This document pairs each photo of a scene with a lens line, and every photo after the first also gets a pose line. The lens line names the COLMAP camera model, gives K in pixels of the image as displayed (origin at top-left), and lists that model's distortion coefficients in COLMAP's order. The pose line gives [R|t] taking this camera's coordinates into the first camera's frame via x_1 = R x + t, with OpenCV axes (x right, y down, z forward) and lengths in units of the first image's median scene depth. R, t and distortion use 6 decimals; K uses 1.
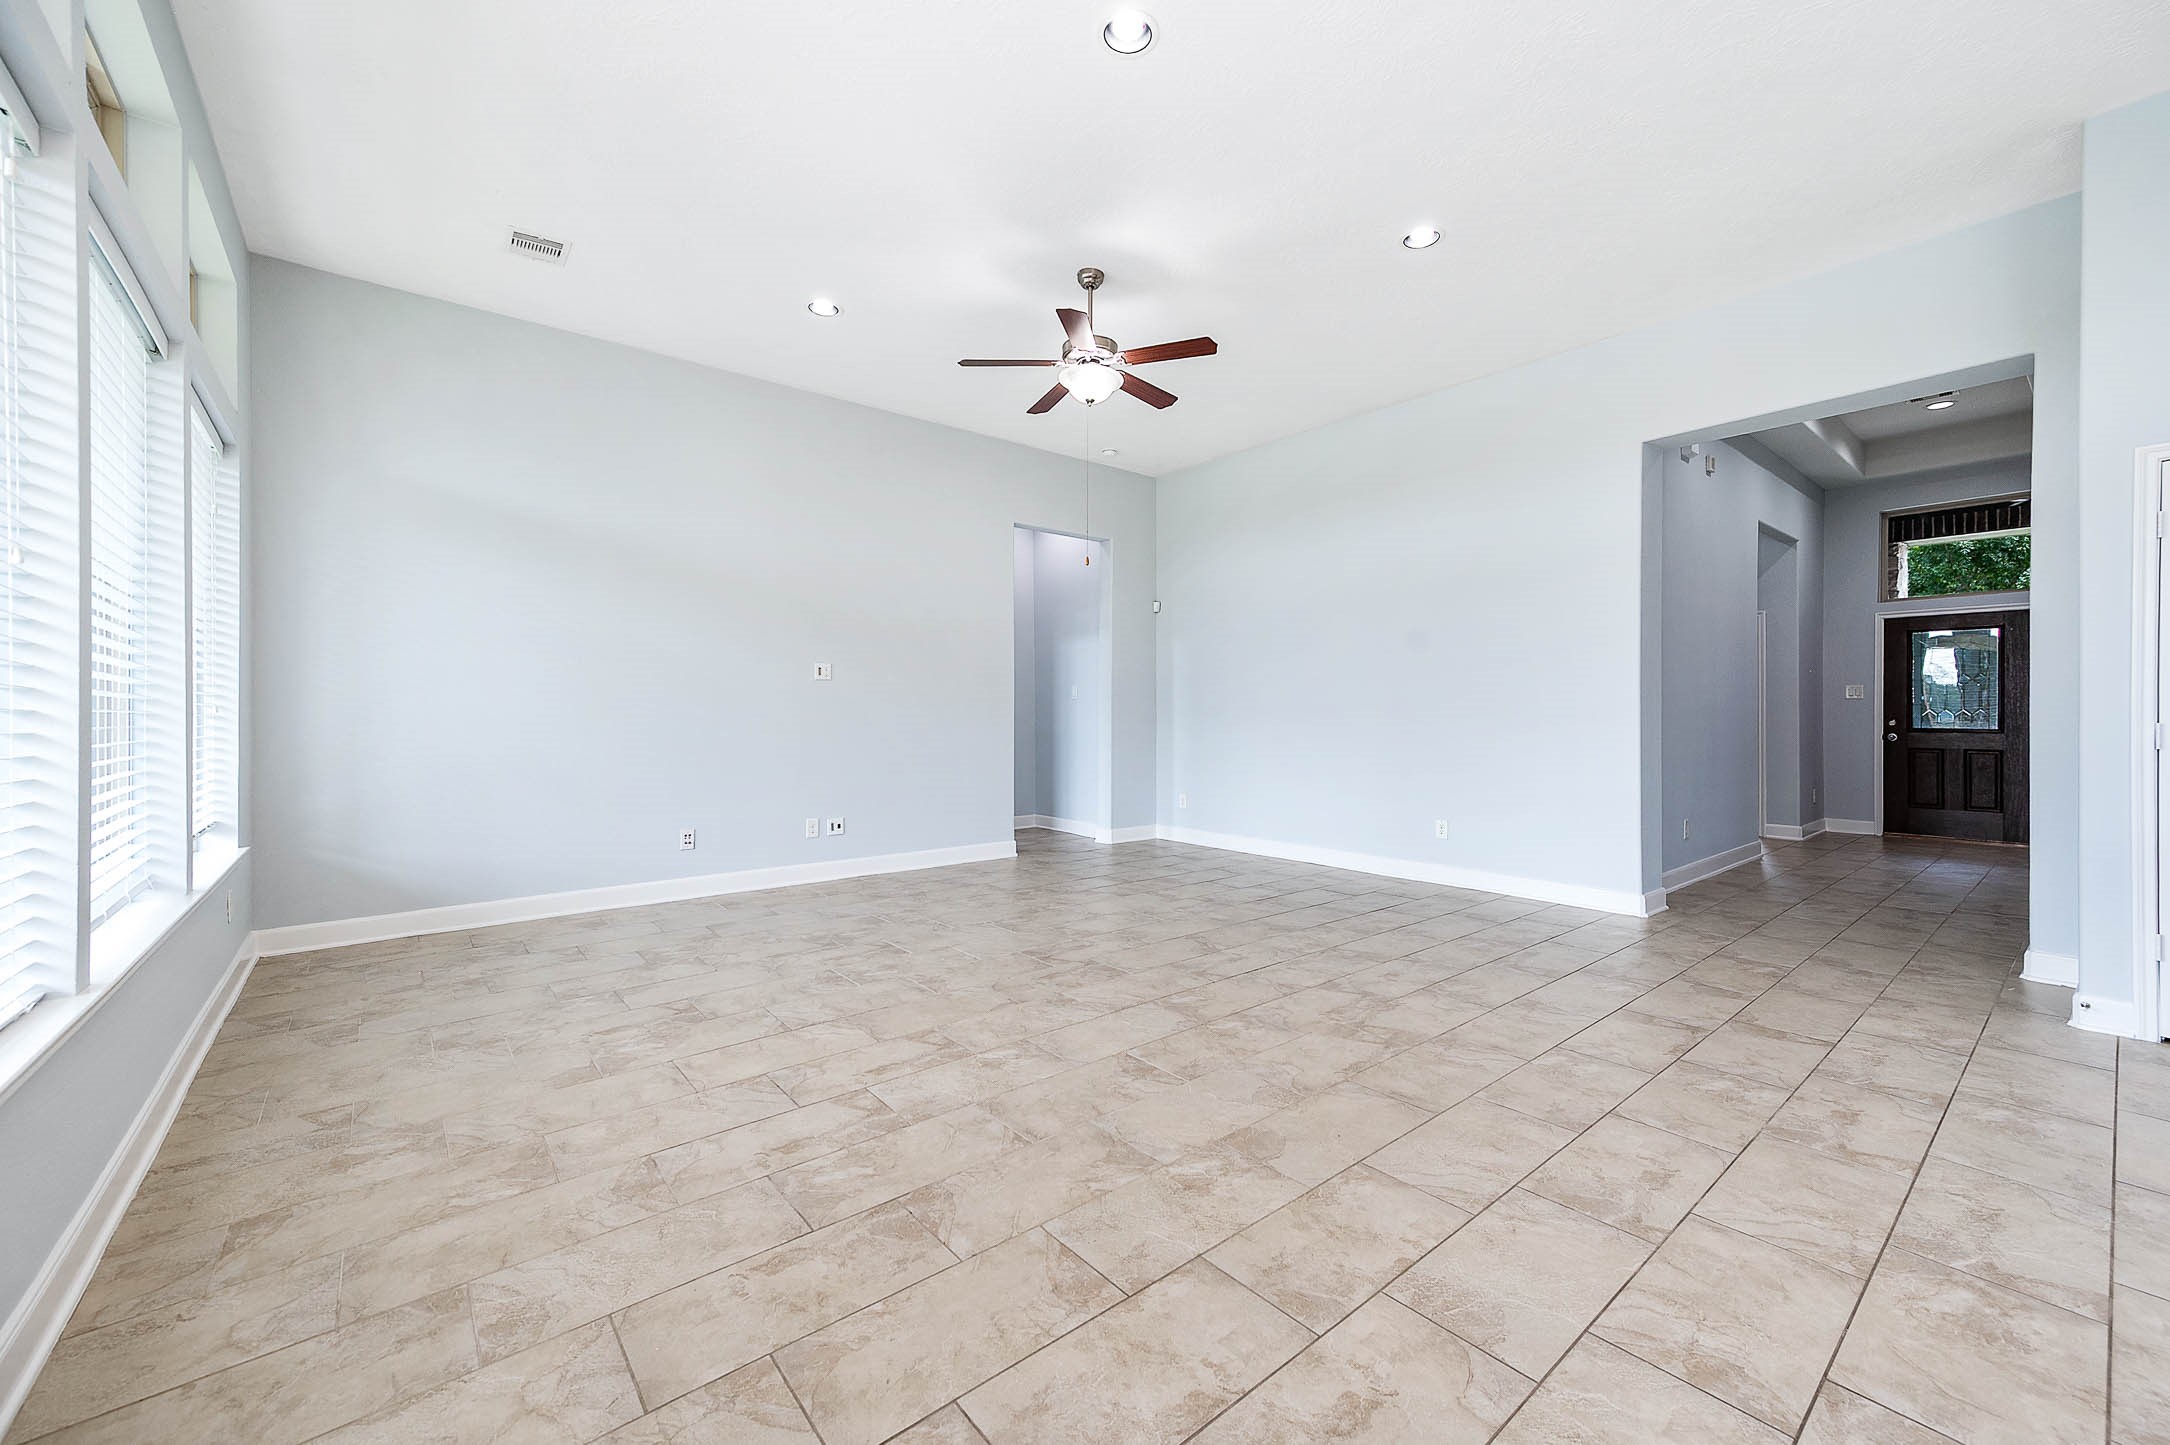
lens RADIAL K [[848.6, 0, 1088.2], [0, 848.6, 716.2], [0, 0, 1]] dist [0.013372, 0.000190]
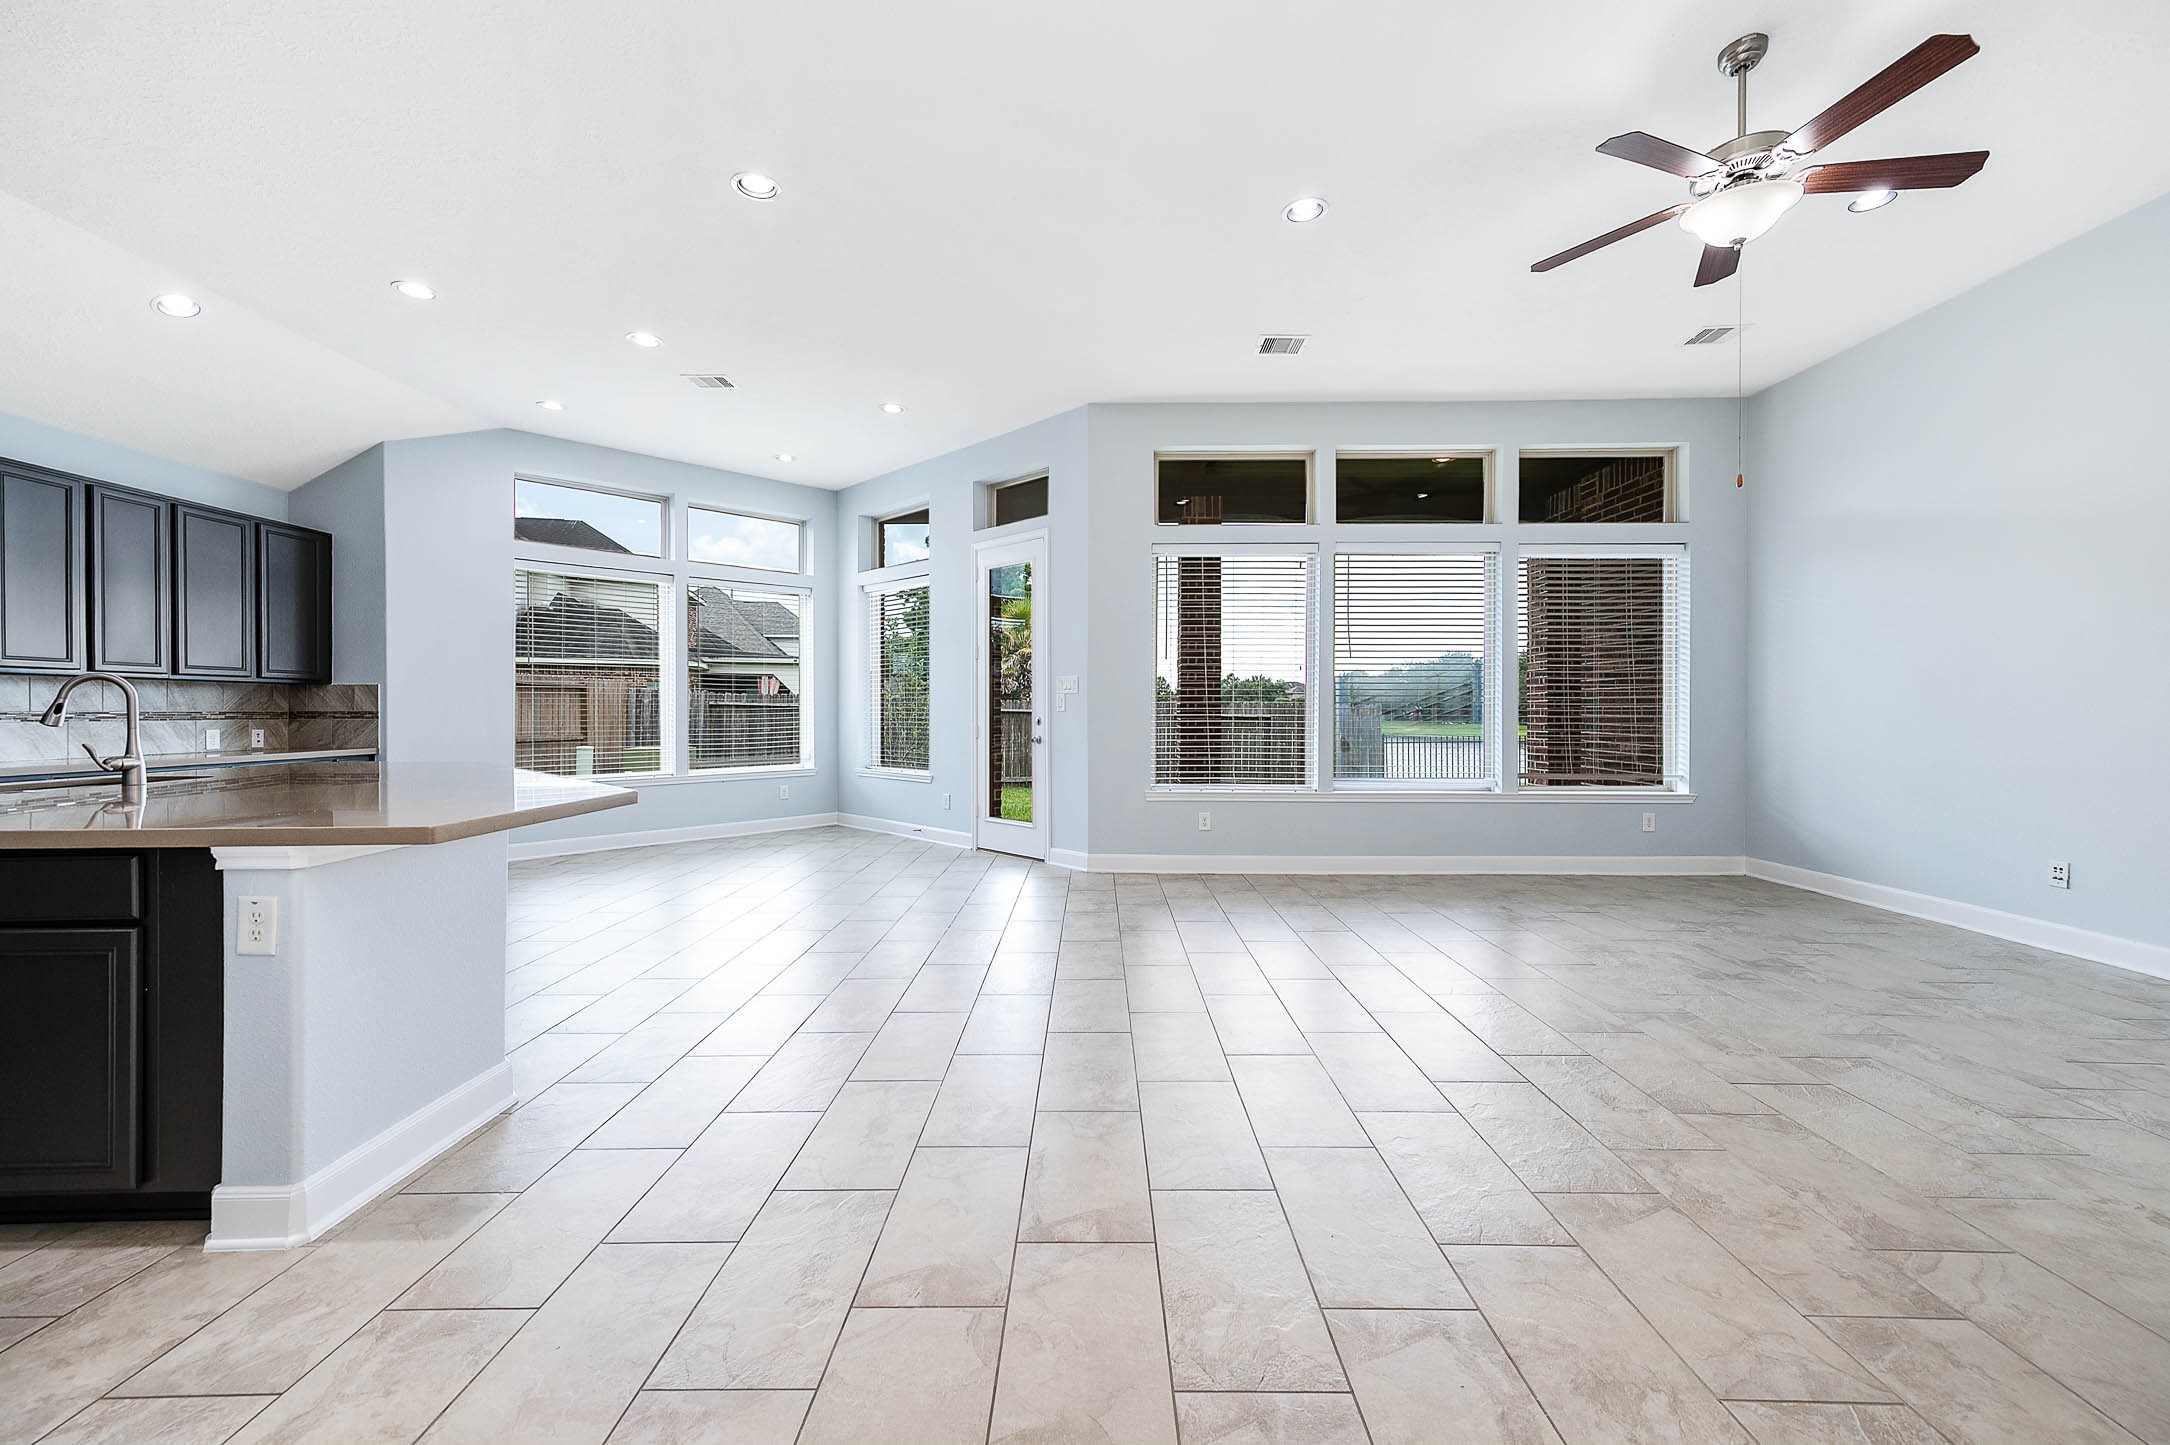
lens RADIAL K [[848.6, 0, 1088.2], [0, 848.6, 716.2], [0, 0, 1]] dist [0.013372, 0.000190]
pose [[-0.644976, 0.004221, -0.764191, 1.004416], [-0.000145, 0.999984, 0.005646, -0.000983], [0.764203, 0.003752, -0.644965, 1.239472]]
